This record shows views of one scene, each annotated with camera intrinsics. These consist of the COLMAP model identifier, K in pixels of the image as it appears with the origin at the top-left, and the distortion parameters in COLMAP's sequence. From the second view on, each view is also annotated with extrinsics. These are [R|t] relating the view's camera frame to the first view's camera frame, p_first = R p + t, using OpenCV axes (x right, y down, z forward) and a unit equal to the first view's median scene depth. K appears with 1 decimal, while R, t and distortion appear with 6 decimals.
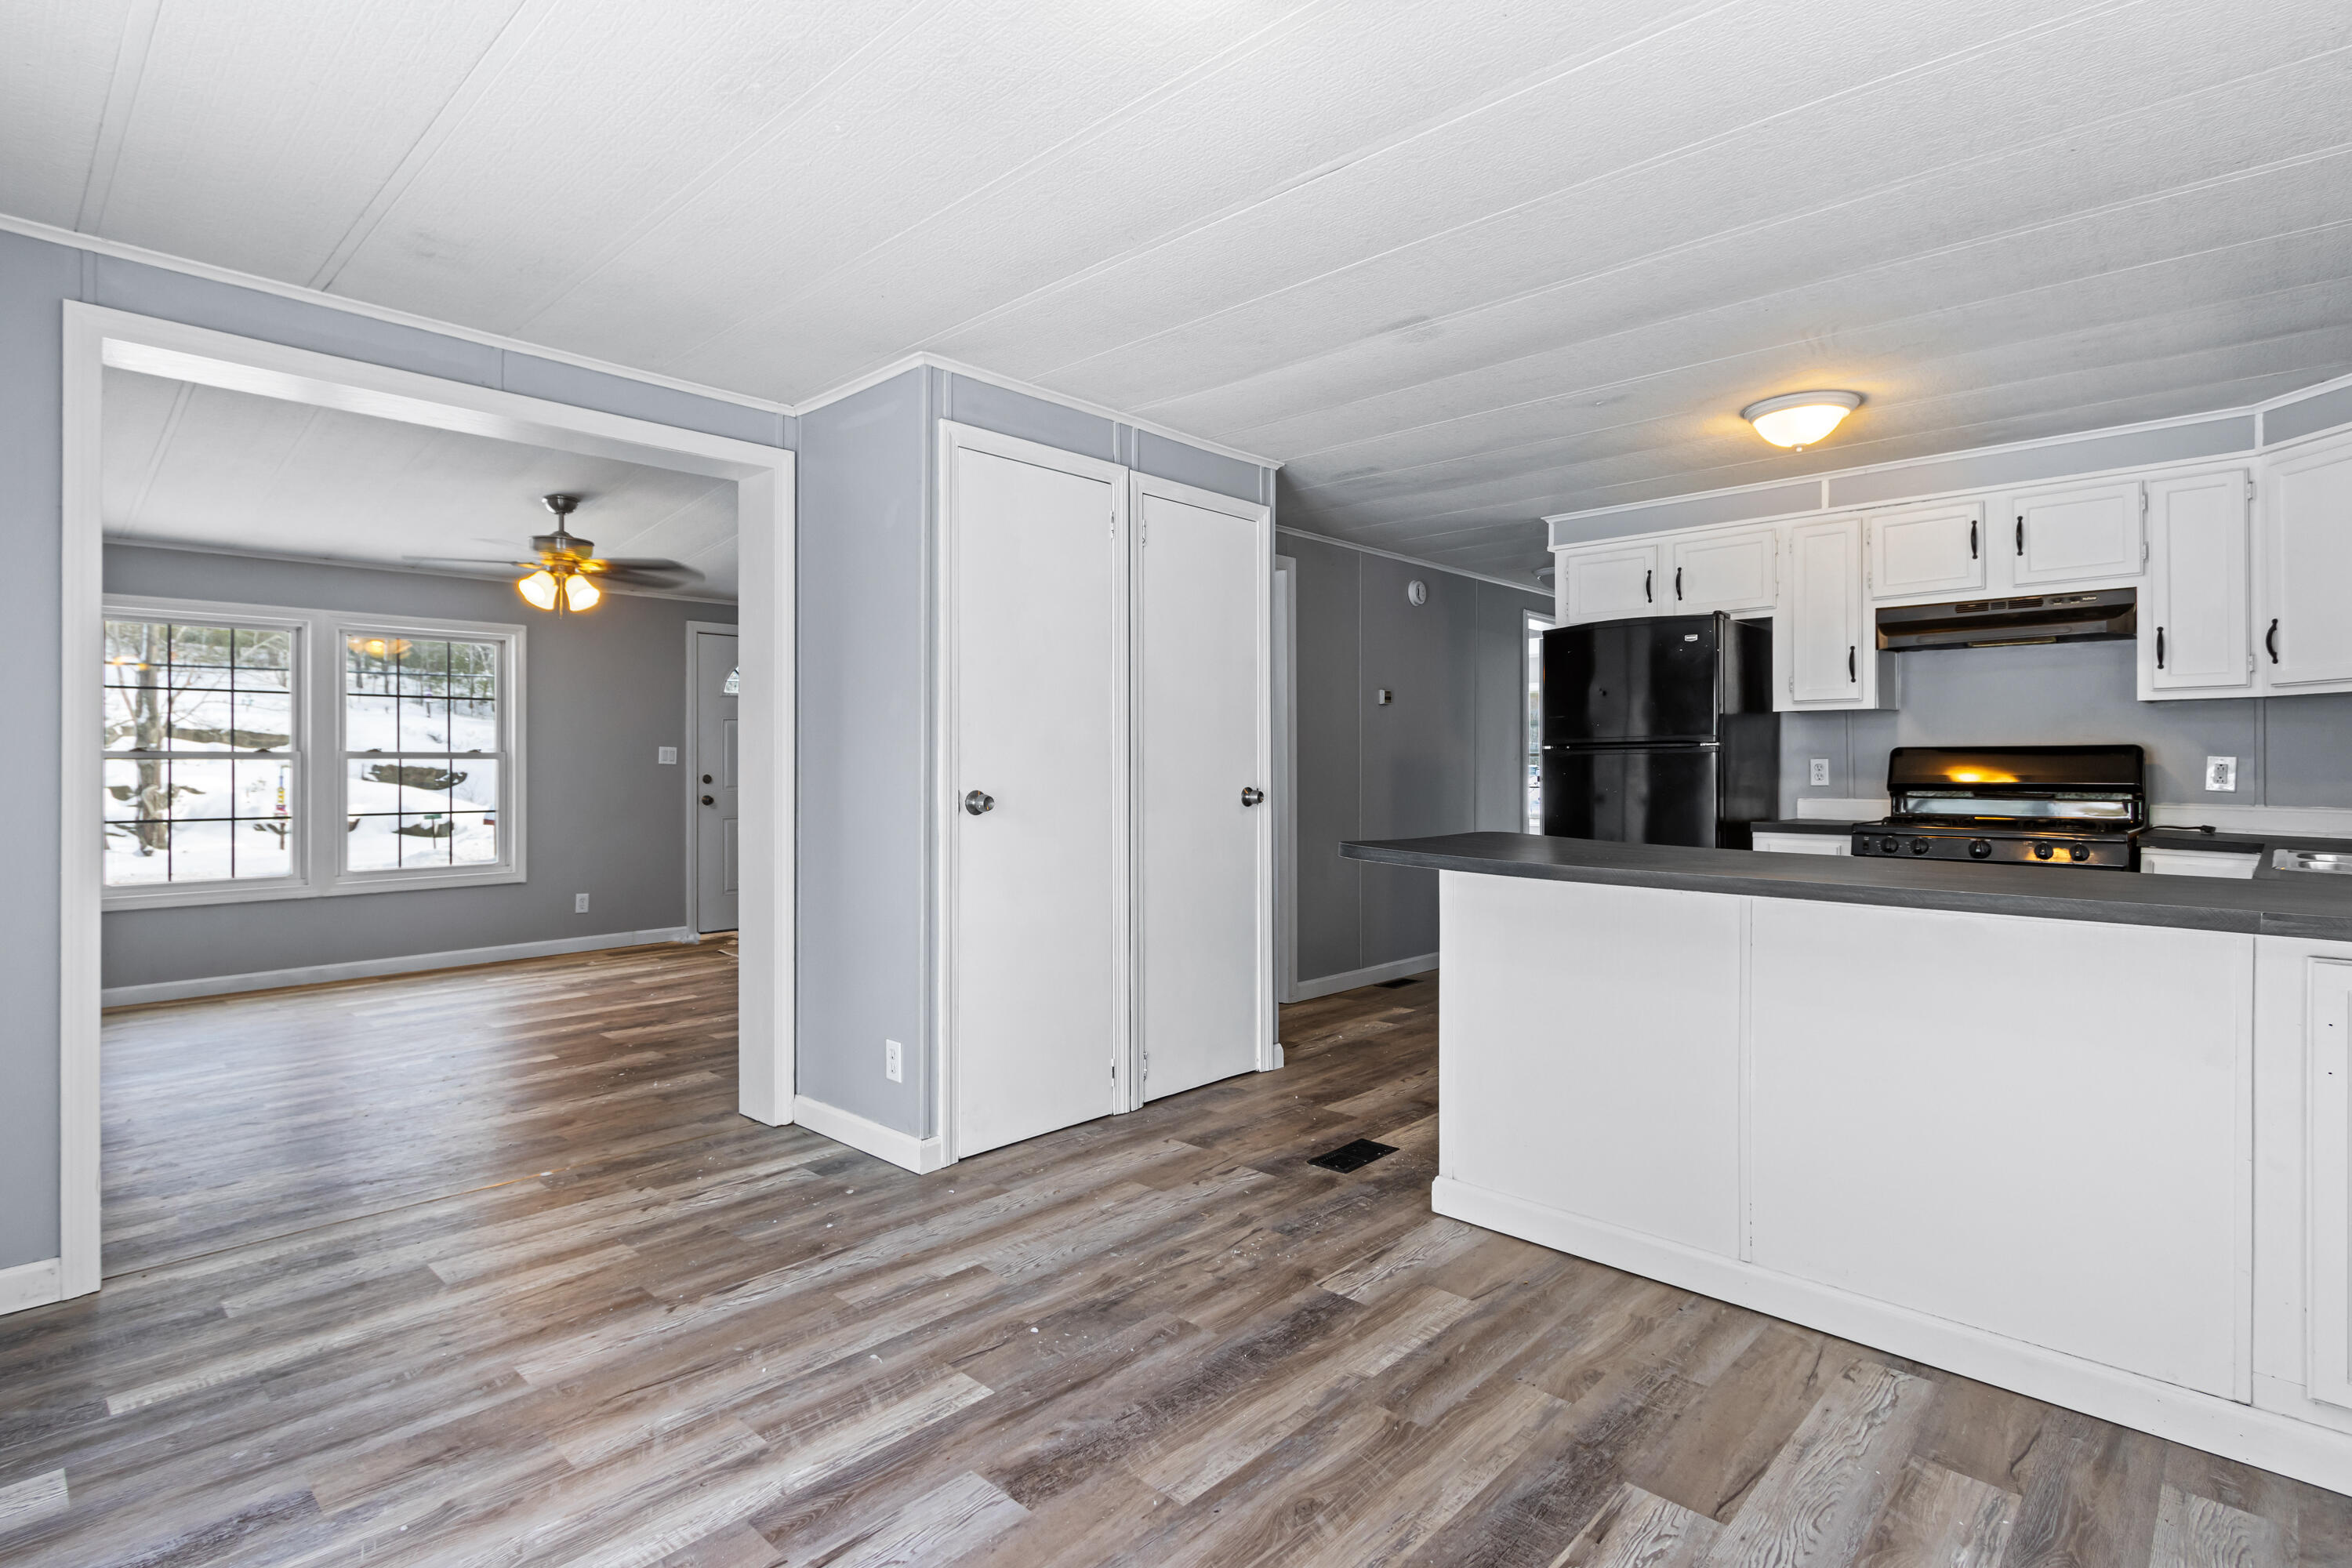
lens RADIAL K [[1156.9, 0, 1147.2], [0, 1156.9, 770.3], [0, 0, 1]] dist [0.003068, -0.000144]
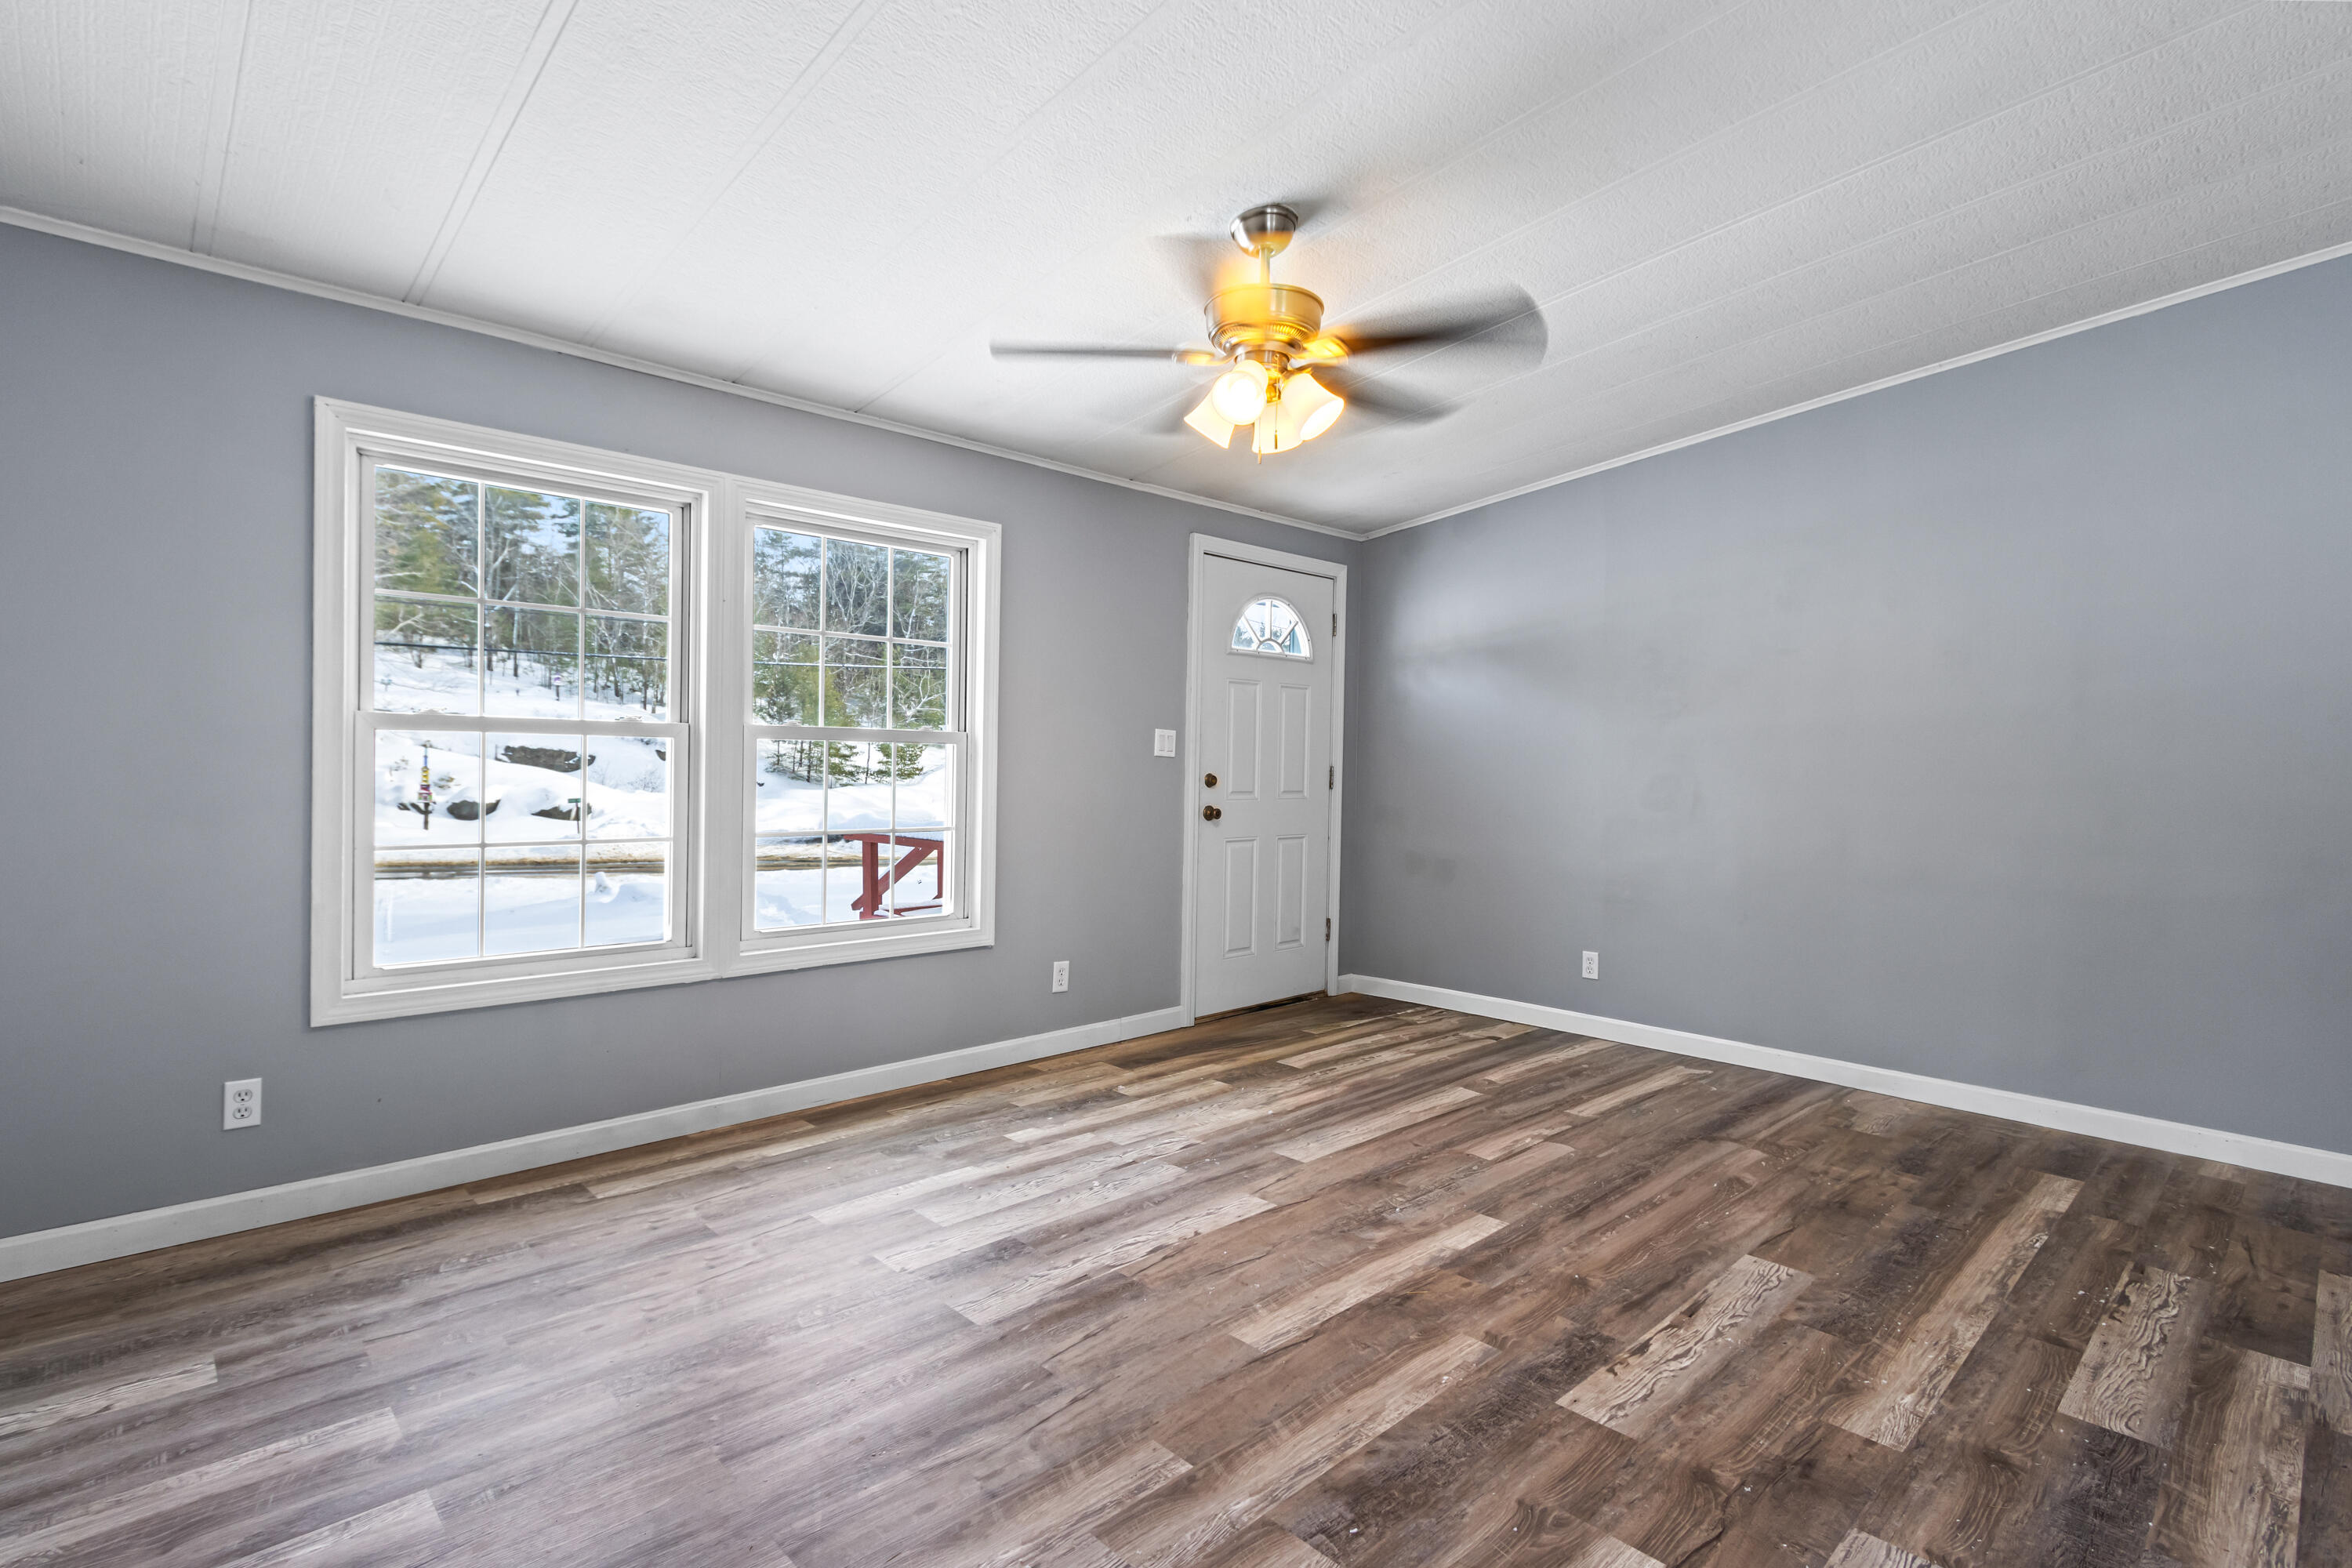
lens RADIAL K [[1123.5, 0, 1163.3], [0, 1123.5, 776.7], [0, 0, 1]] dist [0.002502, -0.000816]
pose [[0.998623, 0.022286, -0.047501, -0.377008], [-0.021850, 0.999714, 0.009682, -0.000014], [0.047703, -0.008631, 0.998824, 0.370736]]
